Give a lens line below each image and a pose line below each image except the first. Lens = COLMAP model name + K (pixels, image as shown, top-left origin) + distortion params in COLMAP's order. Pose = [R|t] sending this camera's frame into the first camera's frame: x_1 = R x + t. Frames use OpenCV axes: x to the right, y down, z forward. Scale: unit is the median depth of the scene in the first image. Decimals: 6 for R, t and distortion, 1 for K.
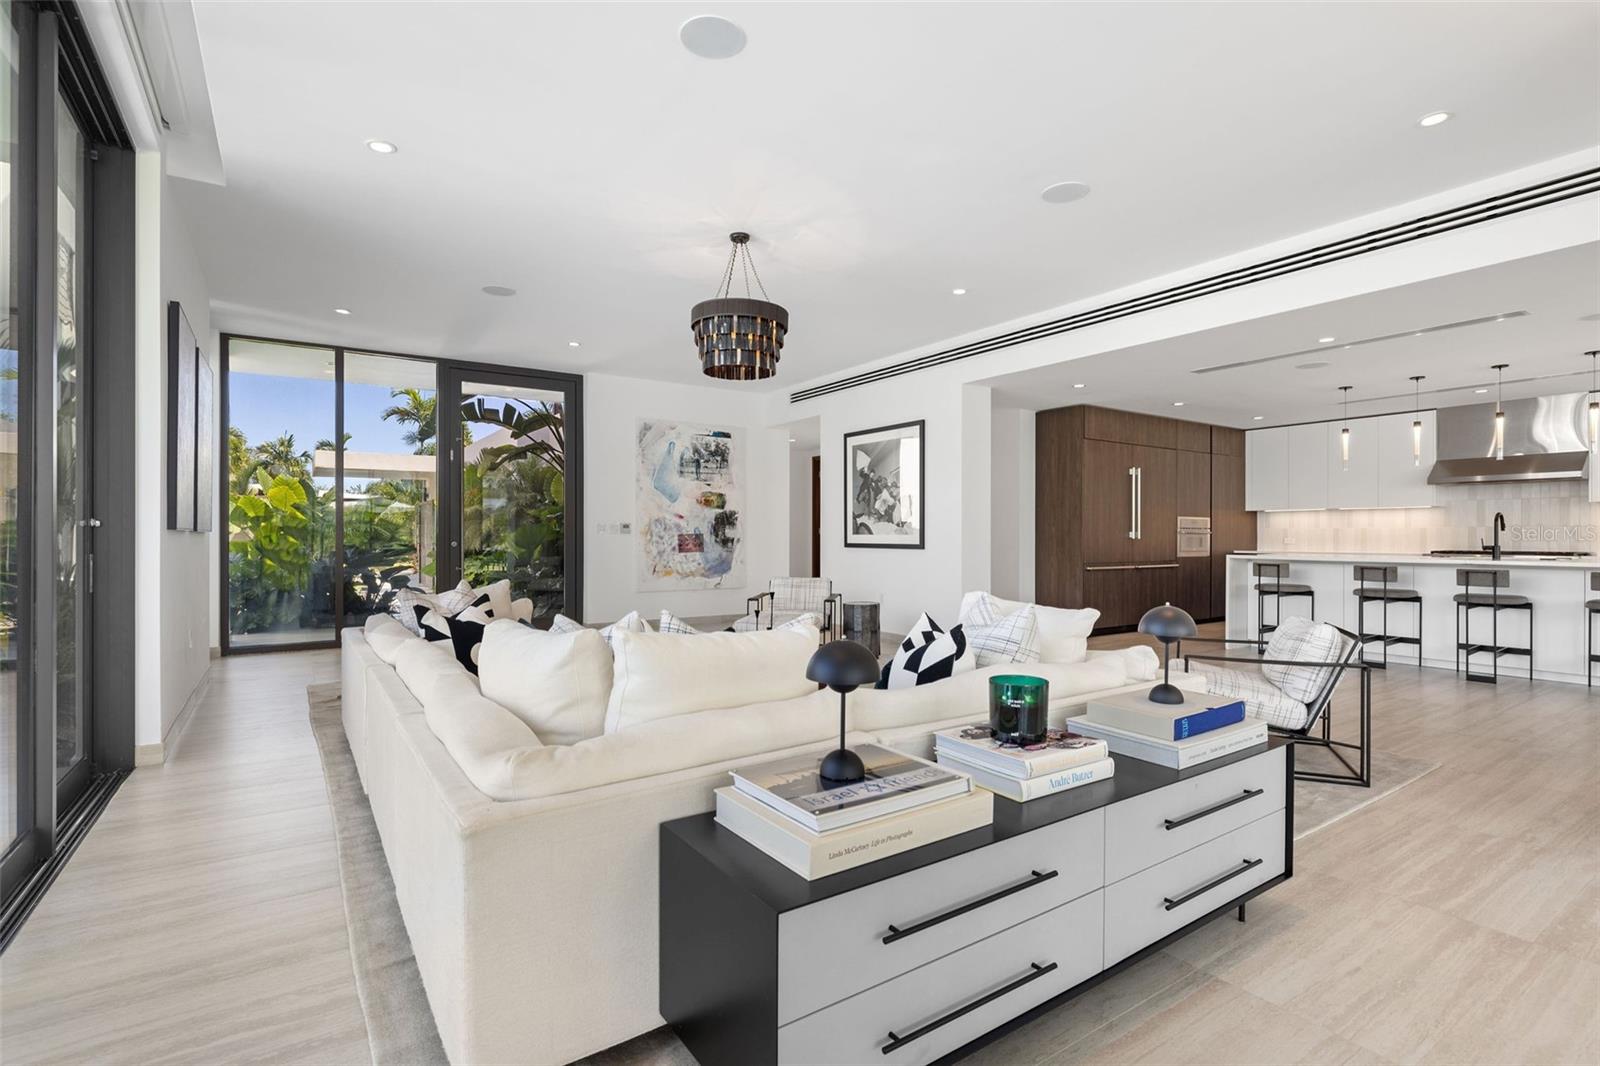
lens RADIAL K [[762.2, 0, 800.0], [0, 762.2, 533.0], [0, 0, 1]] dist [-0.003499, 0.000103]
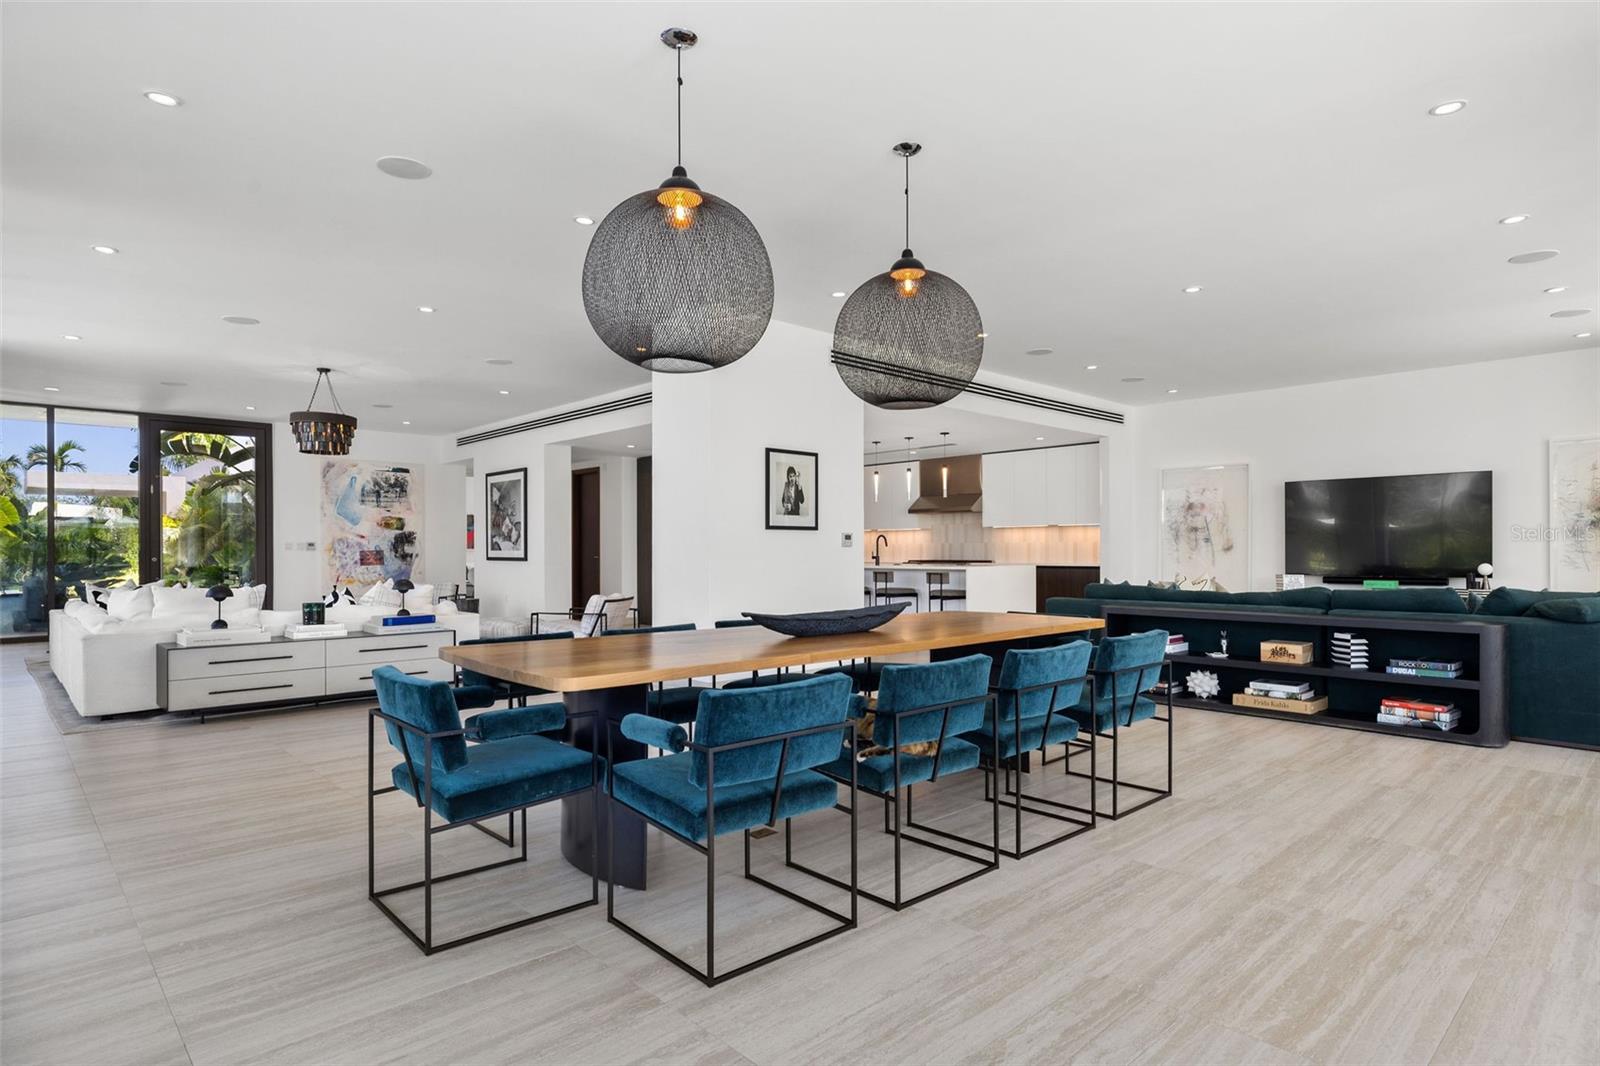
lens RADIAL K [[867.3, 0, 791.1], [0, 867.3, 545.4], [0, 0, 1]] dist [0.005714, 0.002159]
pose [[0.988326, -0.003840, 0.152303, 0.321245], [0.004169, 0.999990, -0.001837, -0.001598], [-0.152295, 0.002450, 0.988332, -0.510747]]
